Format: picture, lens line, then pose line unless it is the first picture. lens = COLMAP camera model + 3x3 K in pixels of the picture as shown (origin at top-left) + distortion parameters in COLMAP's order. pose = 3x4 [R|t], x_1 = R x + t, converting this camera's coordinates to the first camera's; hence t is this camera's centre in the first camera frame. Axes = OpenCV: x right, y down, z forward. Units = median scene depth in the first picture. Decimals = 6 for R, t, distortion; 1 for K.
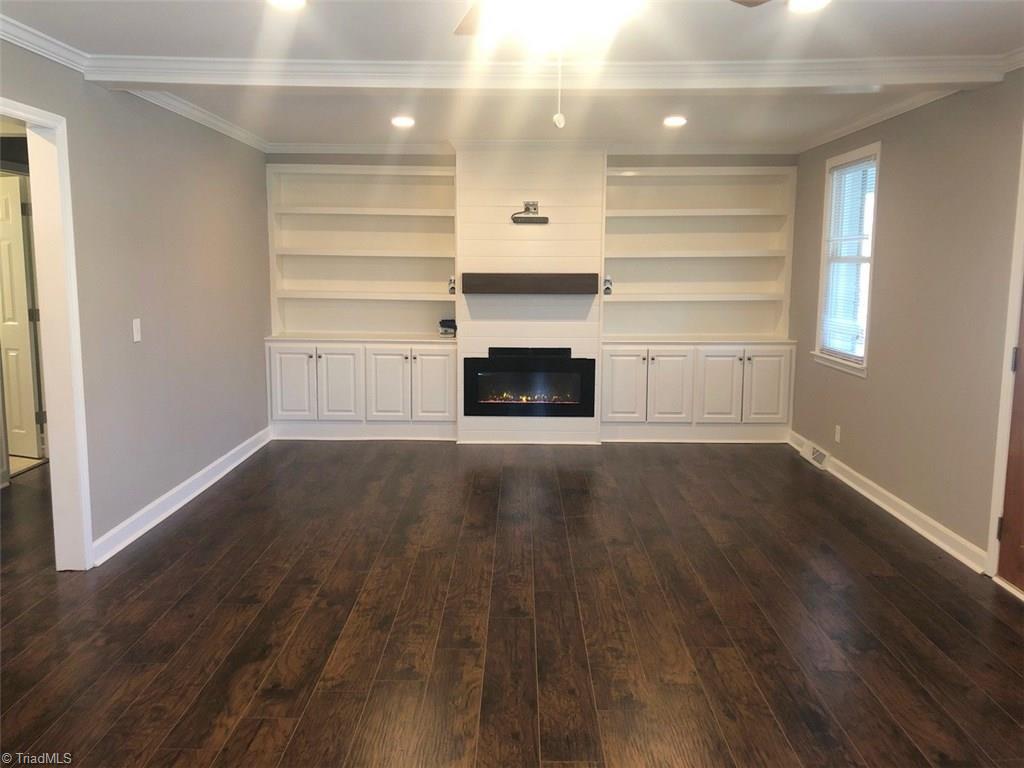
lens RADIAL K [[858.3, 0, 512.0], [0, 858.3, 384.0], [0, 0, 1]] dist [0.123122, -0.195375]
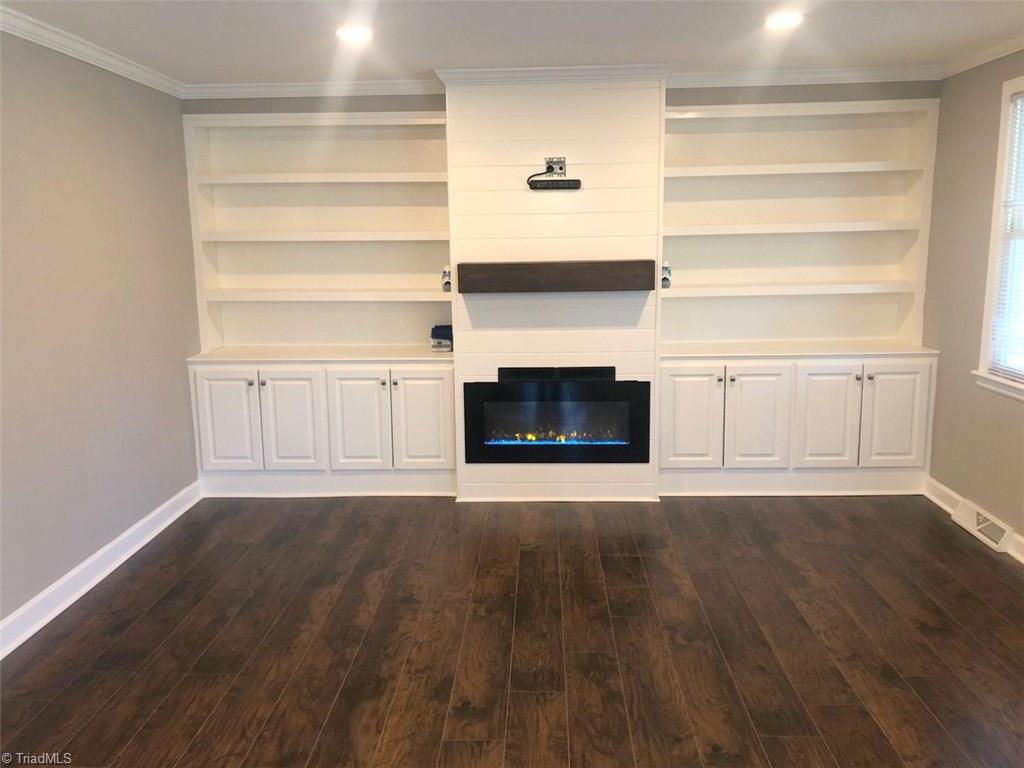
lens RADIAL K [[846.3, 0, 512.0], [0, 846.3, 384.0], [0, 0, 1]] dist [0.028802, 0.002977]
pose [[0.999454, -0.015760, -0.029047, 0.003972], [0.016821, 0.999187, 0.036639, -0.053918], [0.028446, -0.037108, 0.998906, 0.303626]]
